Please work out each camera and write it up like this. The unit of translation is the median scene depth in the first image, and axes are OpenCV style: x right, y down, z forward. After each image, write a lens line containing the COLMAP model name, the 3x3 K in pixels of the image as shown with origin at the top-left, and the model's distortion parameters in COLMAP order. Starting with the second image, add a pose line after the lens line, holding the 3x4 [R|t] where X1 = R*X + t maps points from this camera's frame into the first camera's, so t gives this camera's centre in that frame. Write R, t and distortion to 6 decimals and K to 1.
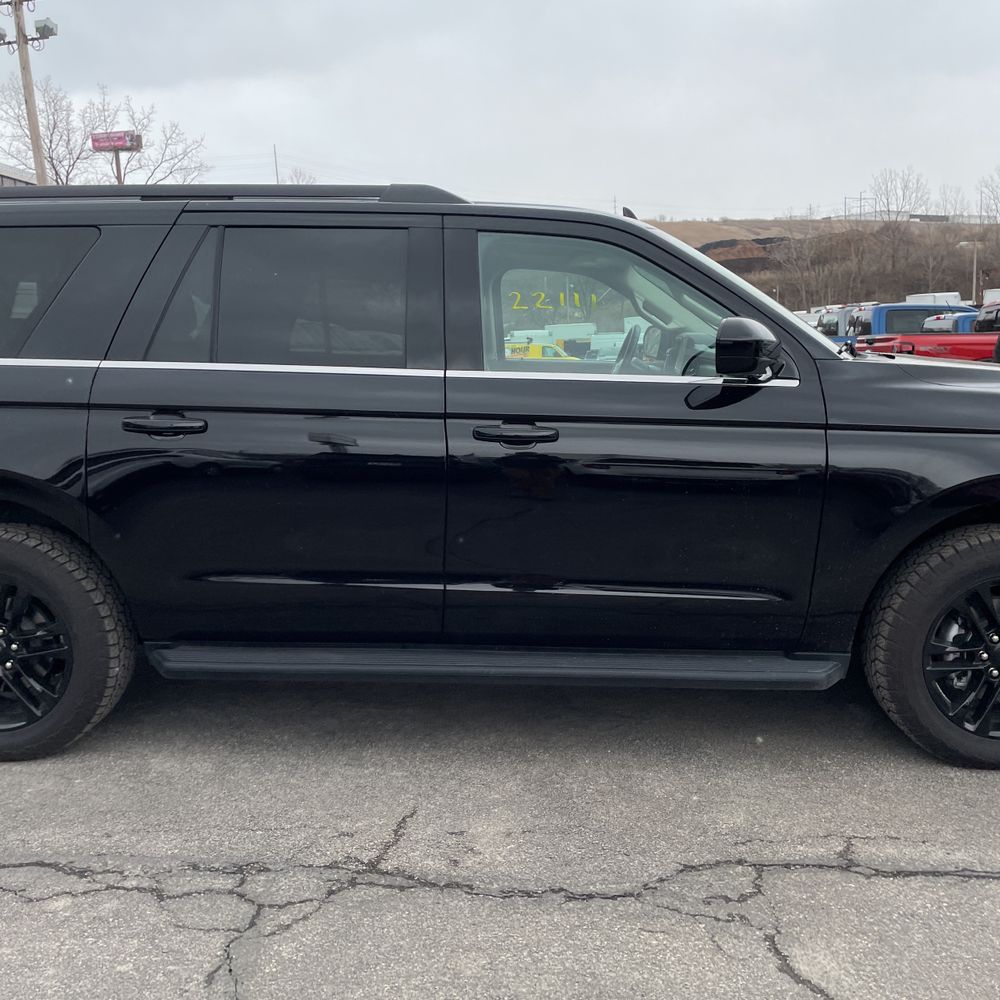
lens RADIAL K [[1006.5, 0, 500.0], [0, 1006.5, 500.0], [0, 0, 1]] dist [0.095257, -0.116072]
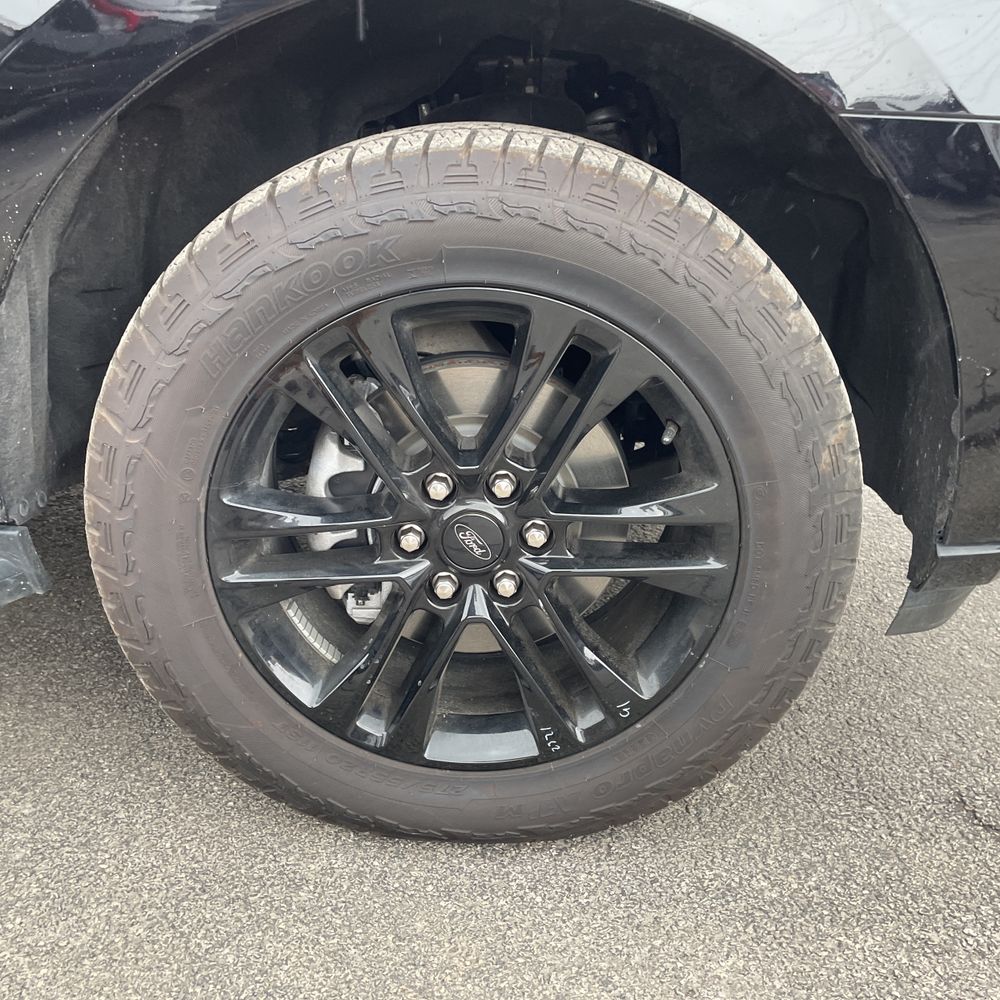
lens RADIAL K [[1006.5, 0, 500.0], [0, 1006.5, 500.0], [0, 0, 1]] dist [0.095257, -0.116072]
pose [[0.999453, 0.016292, 0.028768, 0.484678], [-0.022513, 0.972622, 0.231299, 0.063753], [-0.024212, -0.231820, 0.972457, 0.678106]]
